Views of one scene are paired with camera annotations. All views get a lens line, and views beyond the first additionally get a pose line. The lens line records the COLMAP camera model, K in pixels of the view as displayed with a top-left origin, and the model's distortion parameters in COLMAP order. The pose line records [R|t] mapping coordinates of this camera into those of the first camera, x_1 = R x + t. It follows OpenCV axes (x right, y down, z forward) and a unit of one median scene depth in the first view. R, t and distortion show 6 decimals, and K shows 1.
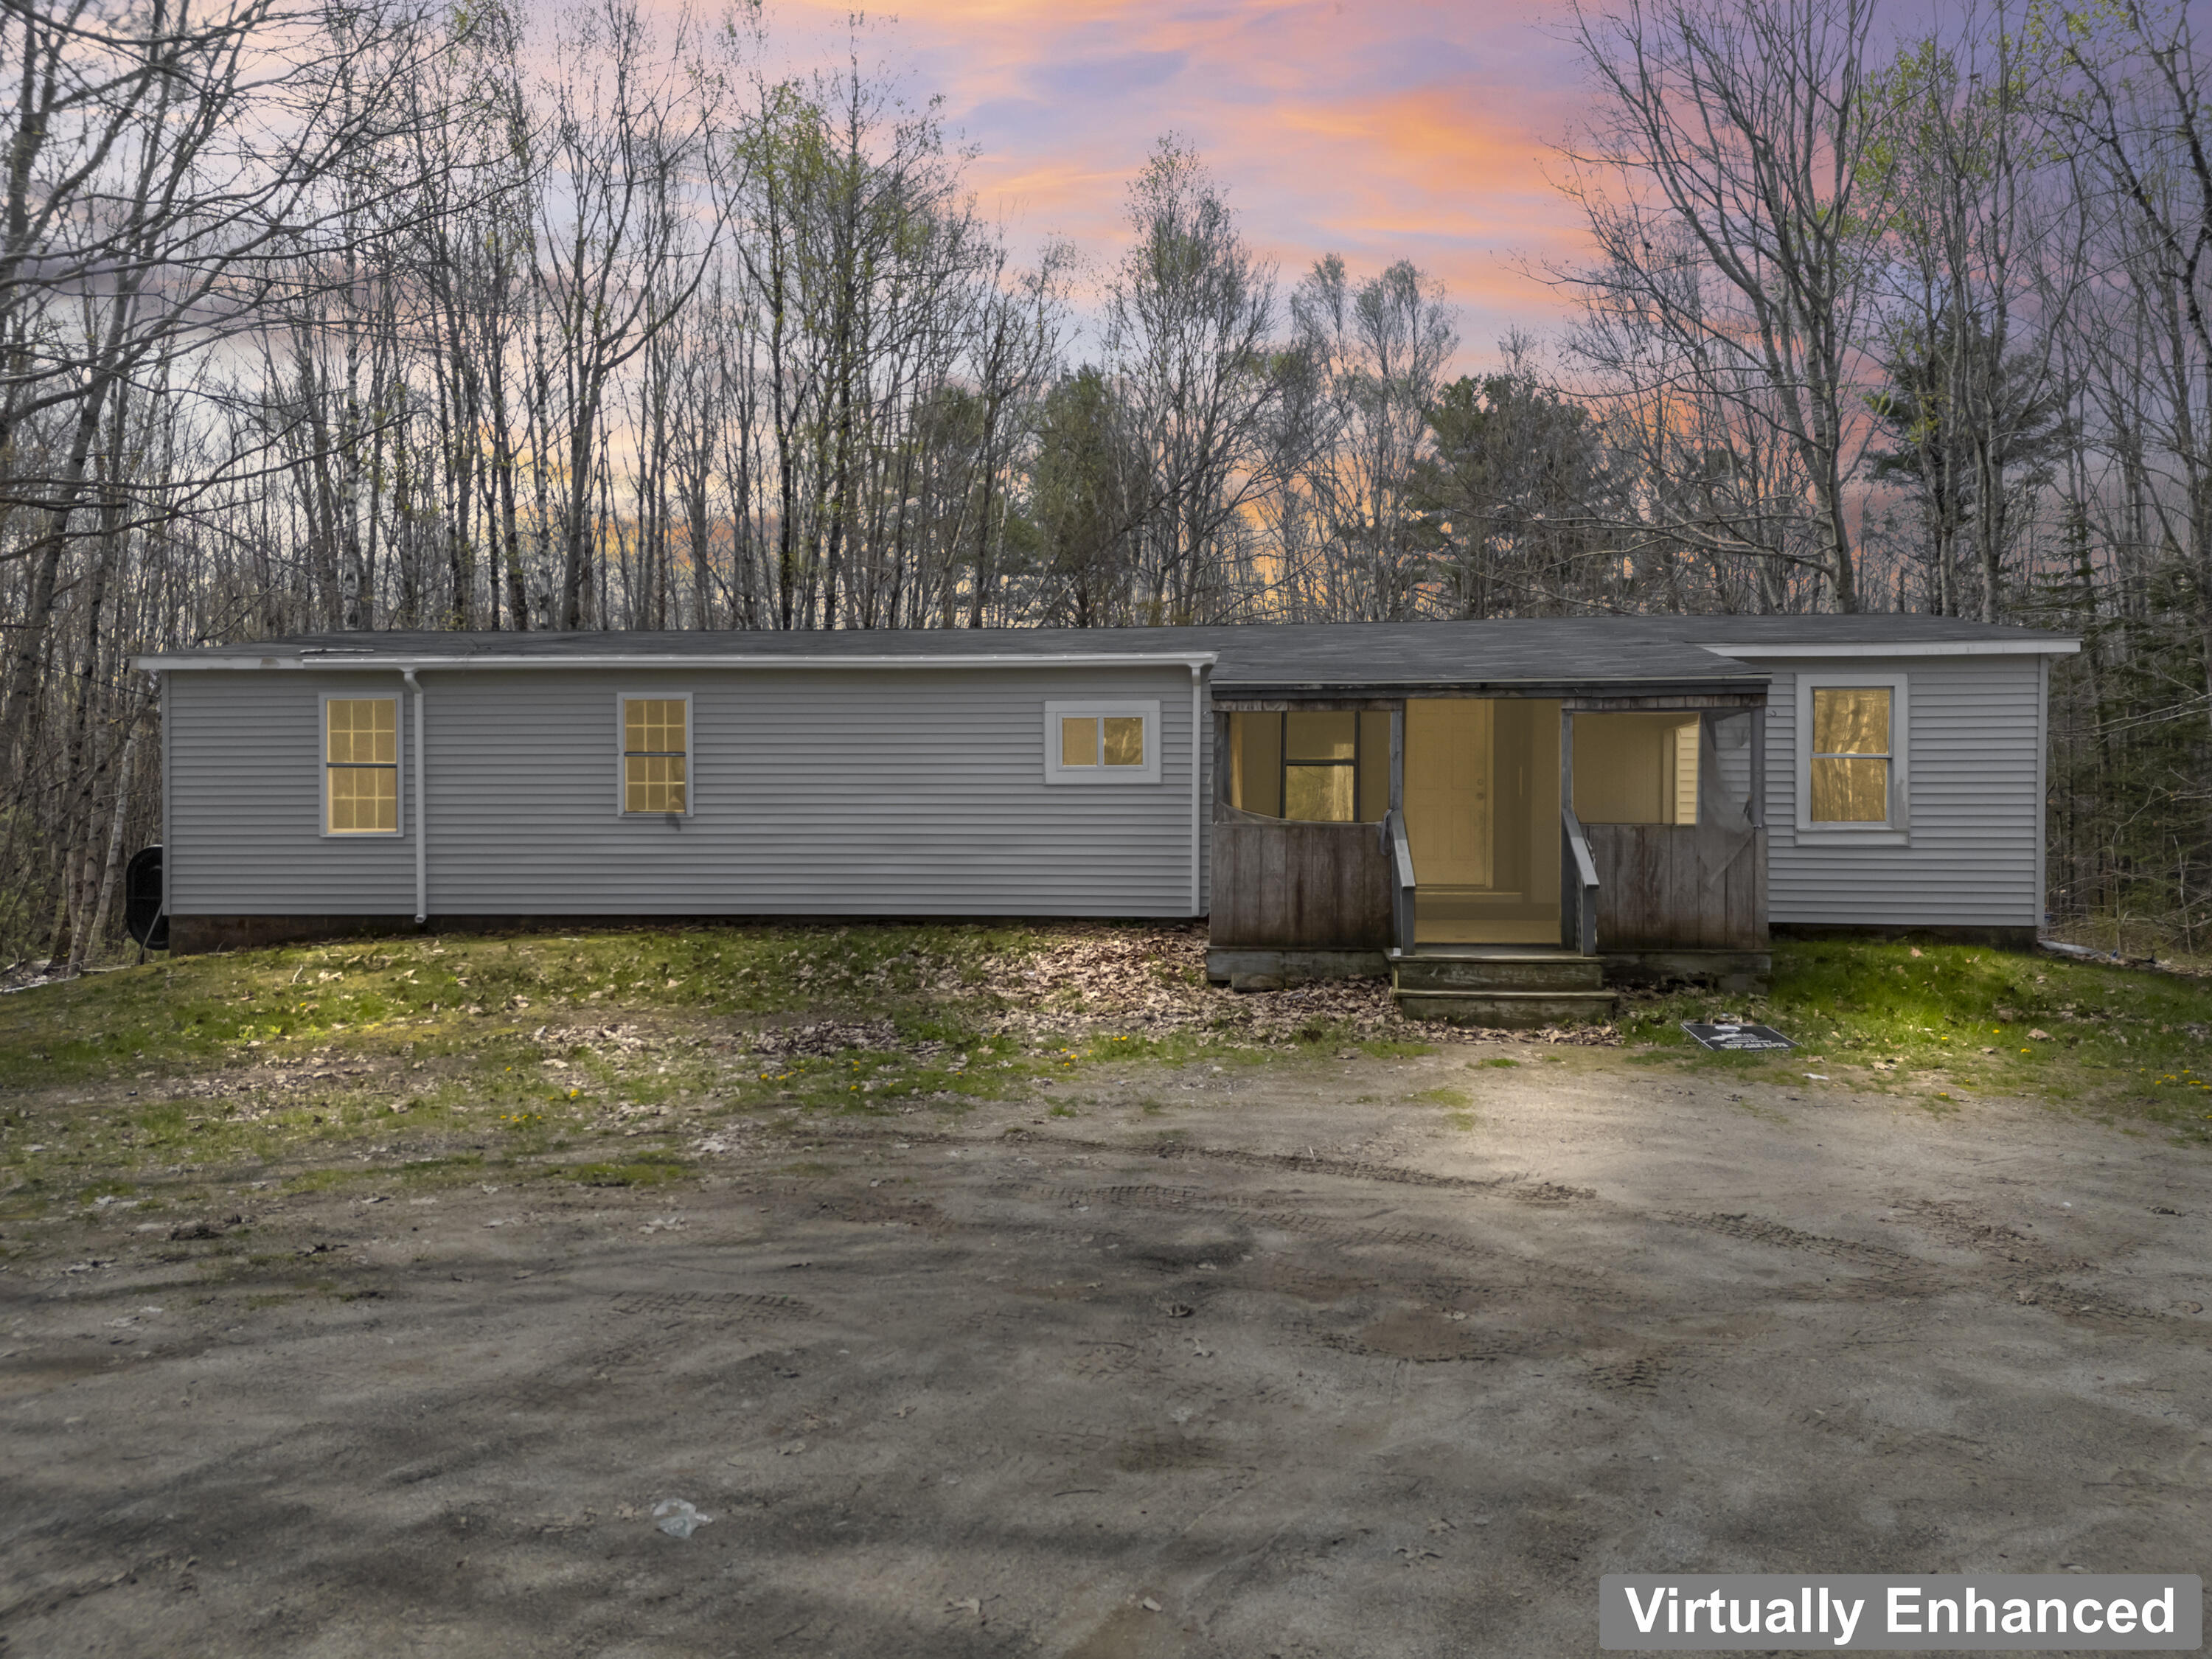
lens RADIAL K [[1599.5, 0, 1109.0], [0, 1599.5, 813.2], [0, 0, 1]] dist [0.072829, -0.062716]
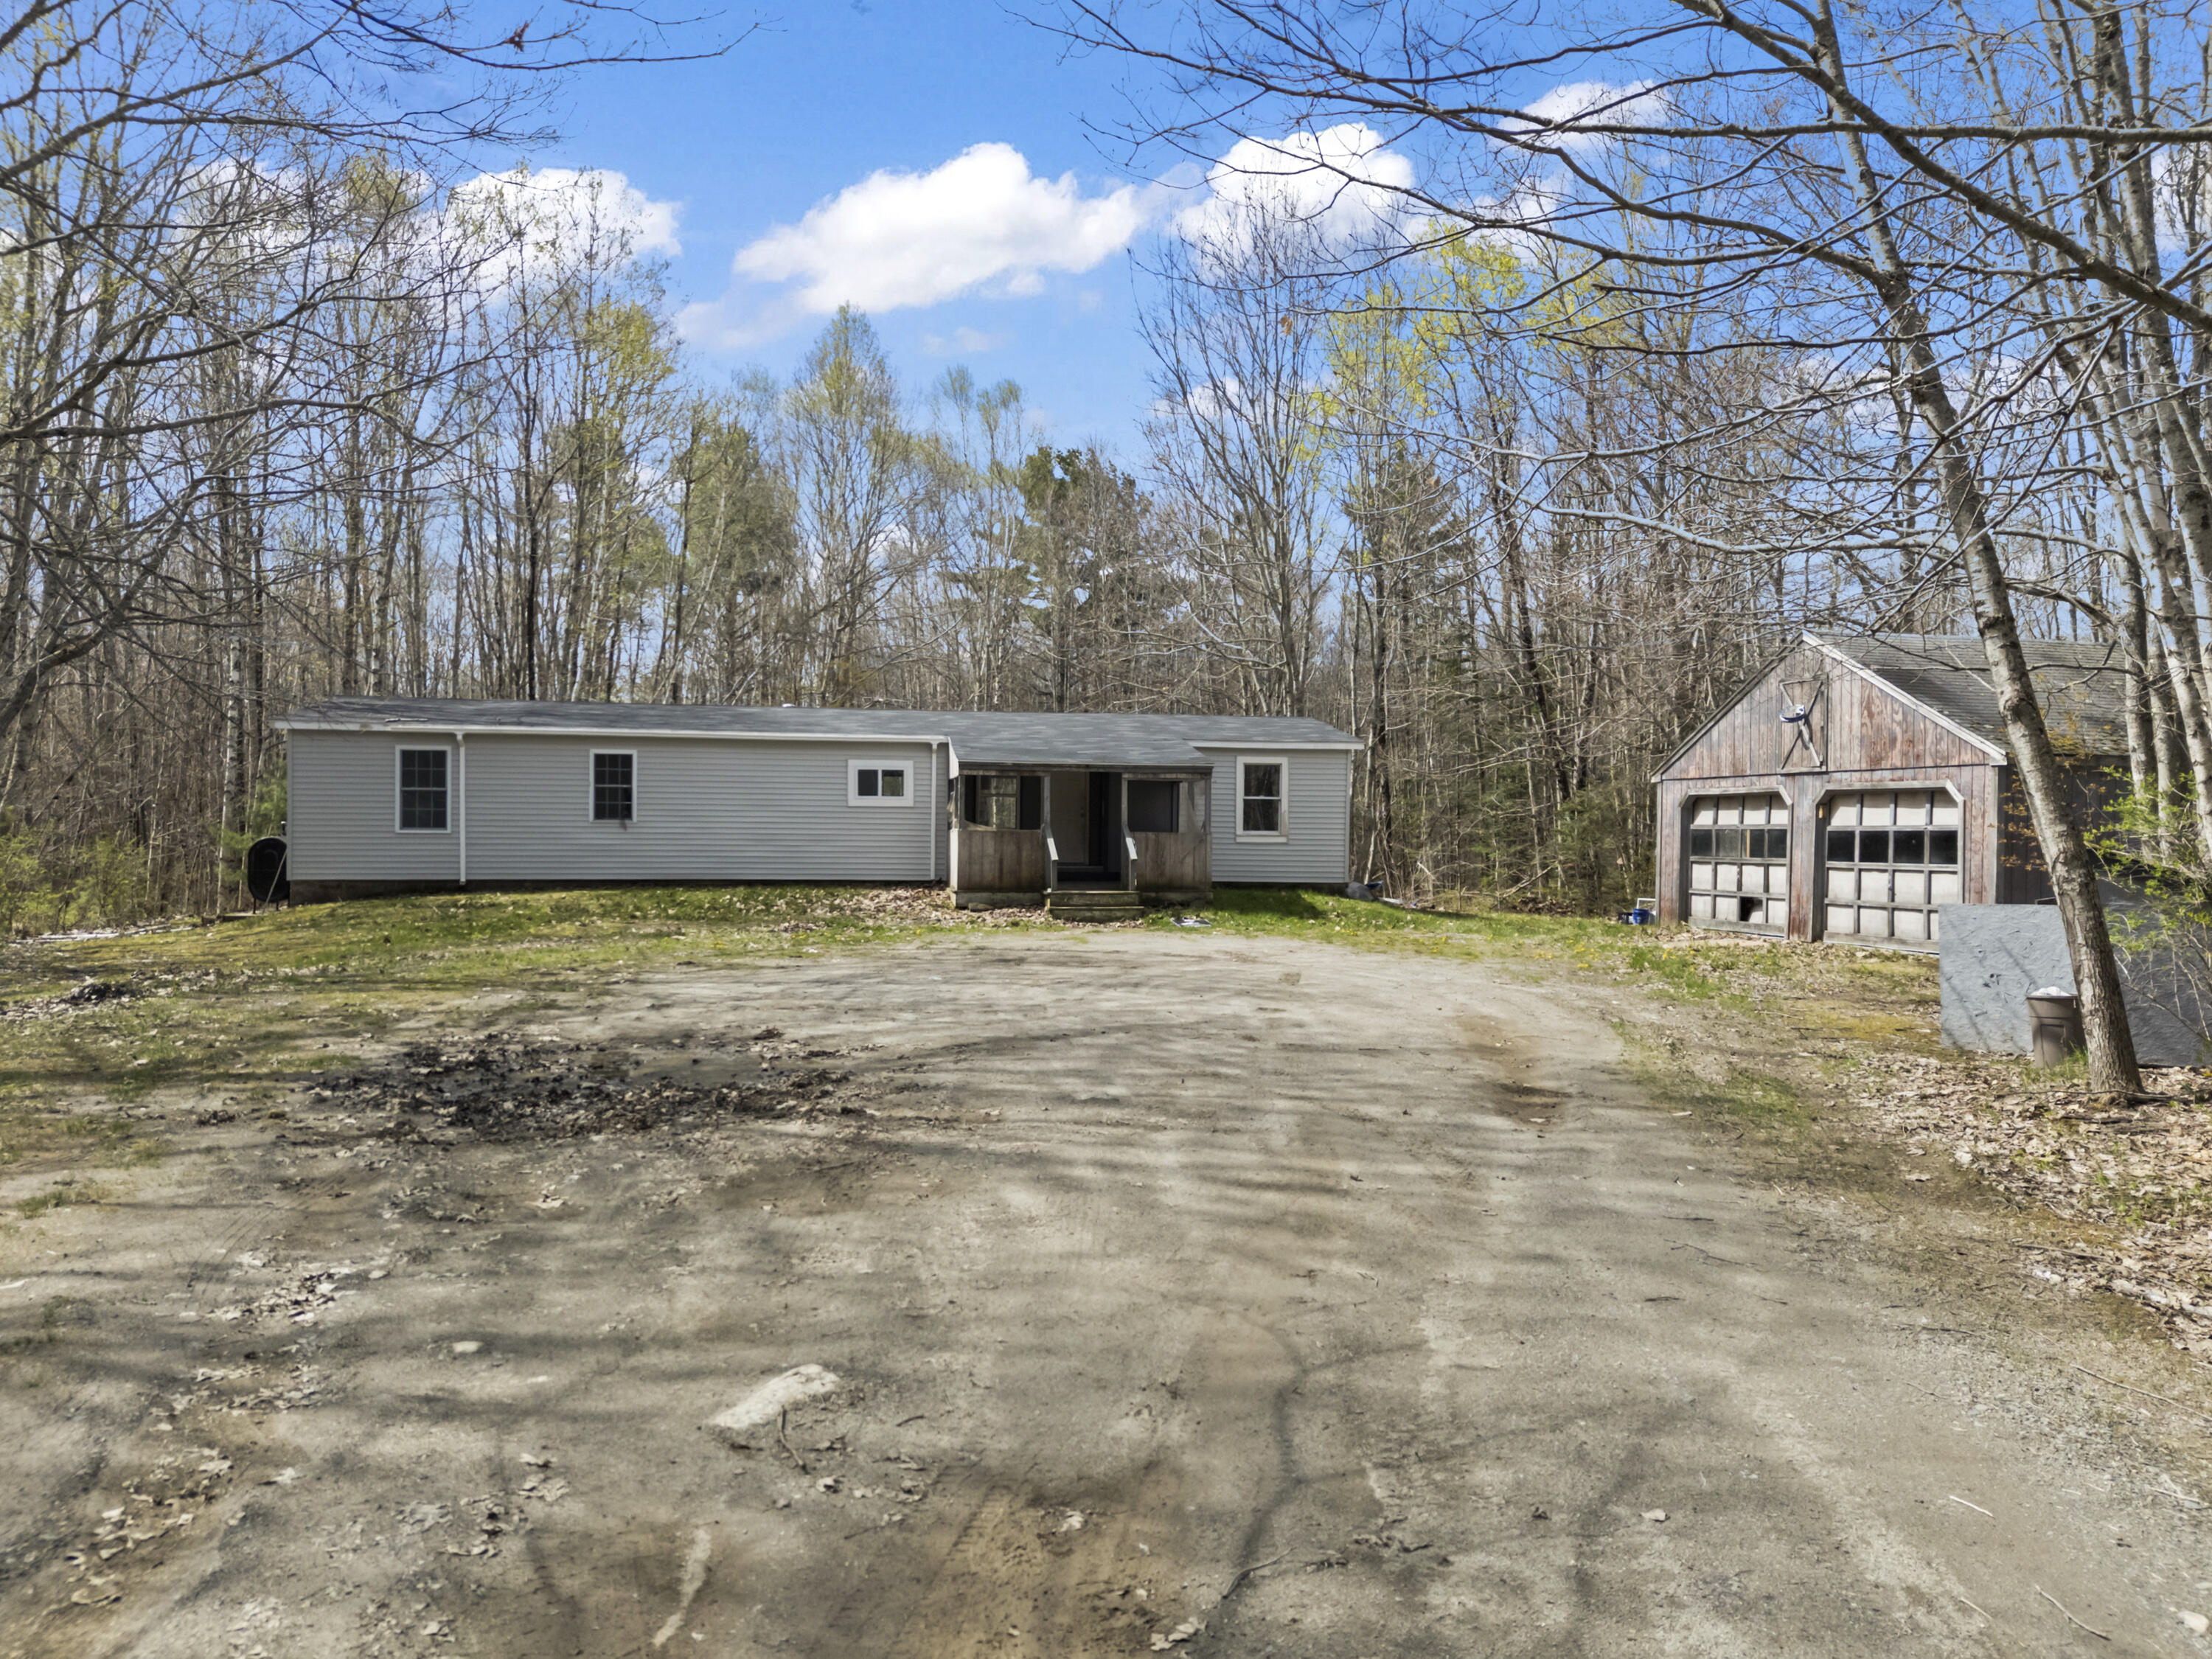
lens RADIAL K [[1599.5, 0, 1109.0], [0, 1599.5, 813.2], [0, 0, 1]] dist [0.072829, -0.062716]
pose [[0.965185, 0.009320, 0.261403, -0.226811], [-0.010051, 0.999948, 0.001460, -0.015545], [-0.261376, -0.004037, 0.965229, -0.815797]]
